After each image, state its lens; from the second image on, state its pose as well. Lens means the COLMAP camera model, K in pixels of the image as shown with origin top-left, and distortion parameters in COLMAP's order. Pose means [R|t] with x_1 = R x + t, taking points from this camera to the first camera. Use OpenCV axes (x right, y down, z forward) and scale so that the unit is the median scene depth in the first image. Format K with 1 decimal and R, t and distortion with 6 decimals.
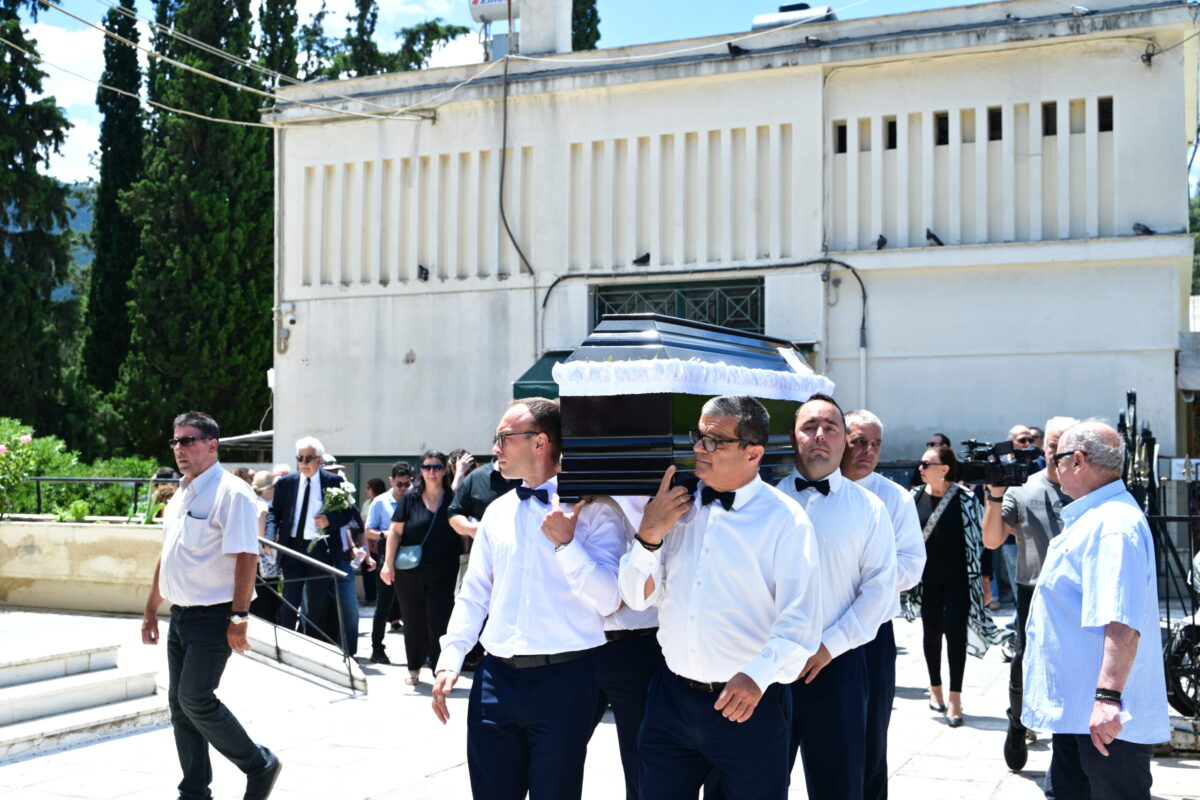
lens RADIAL K [[1478.9, 0, 600.0], [0, 1478.9, 400.0], [0, 0, 1]] dist [0.059540, -0.018758]
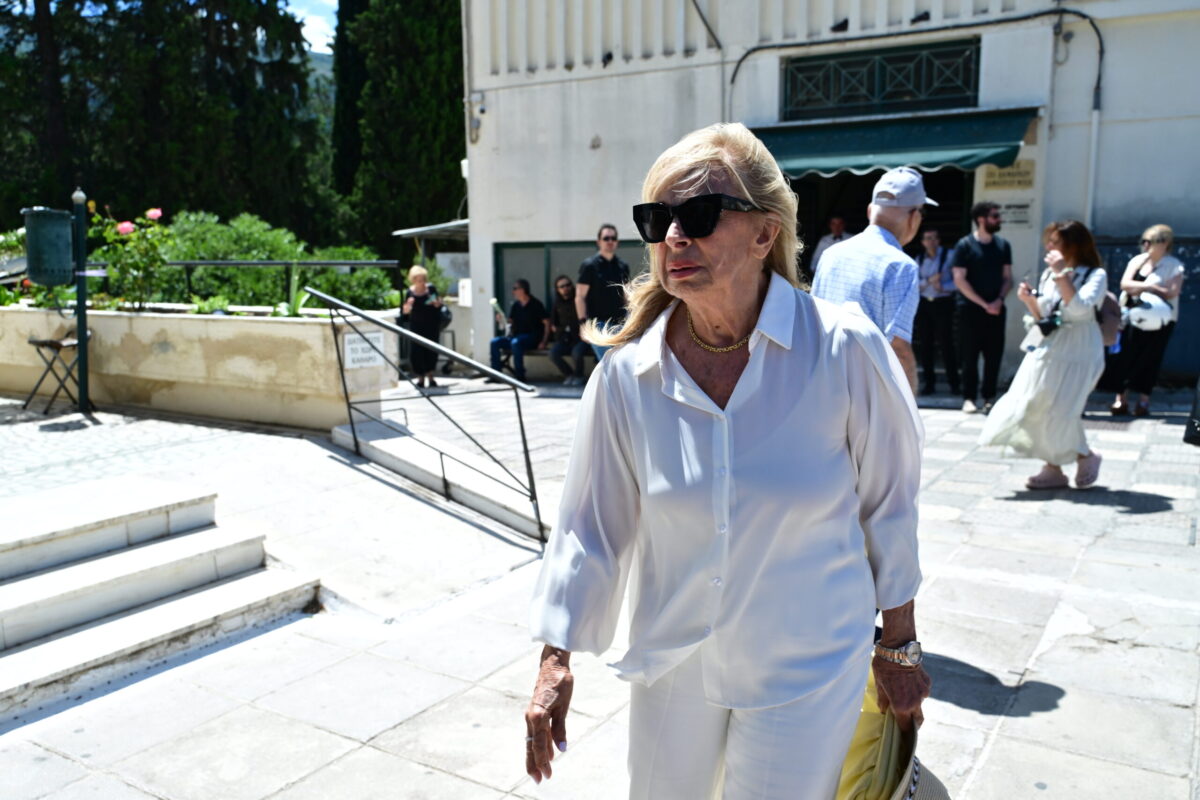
lens RADIAL K [[1004.0, 0, 600.0], [0, 1004.0, 400.0], [0, 0, 1]] dist [-0.010533, -0.005198]
pose [[0.993316, 0.004457, -0.115343, -0.044583], [0.016824, 0.982993, 0.182871, 0.018836], [0.114197, -0.183590, 0.976347, 0.291314]]
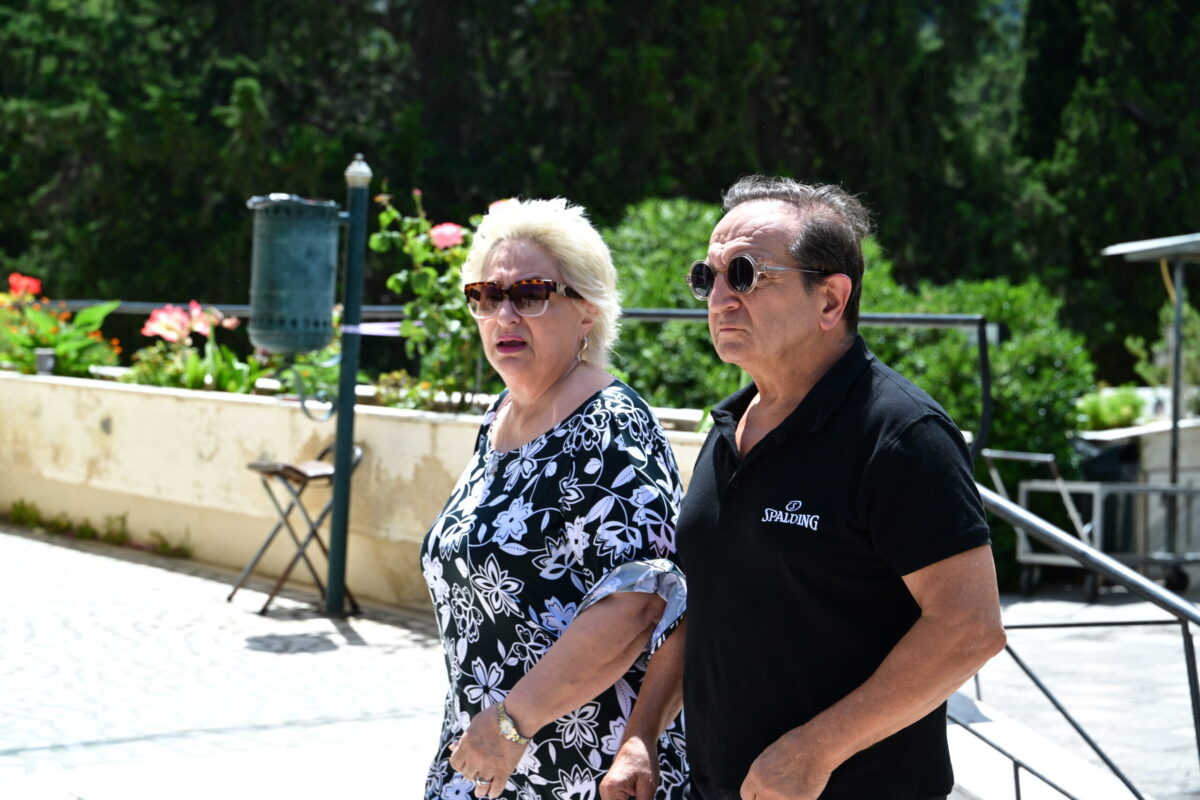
lens RADIAL K [[2519.6, 0, 600.0], [0, 2519.6, 400.0], [0, 0, 1]] dist [-0.024273, -0.132354]
pose [[0.848177, 0.021427, -0.529280, -0.000340], [0.019160, 0.997287, 0.071078, 0.018743], [0.529367, -0.070427, 0.845465, 0.280568]]
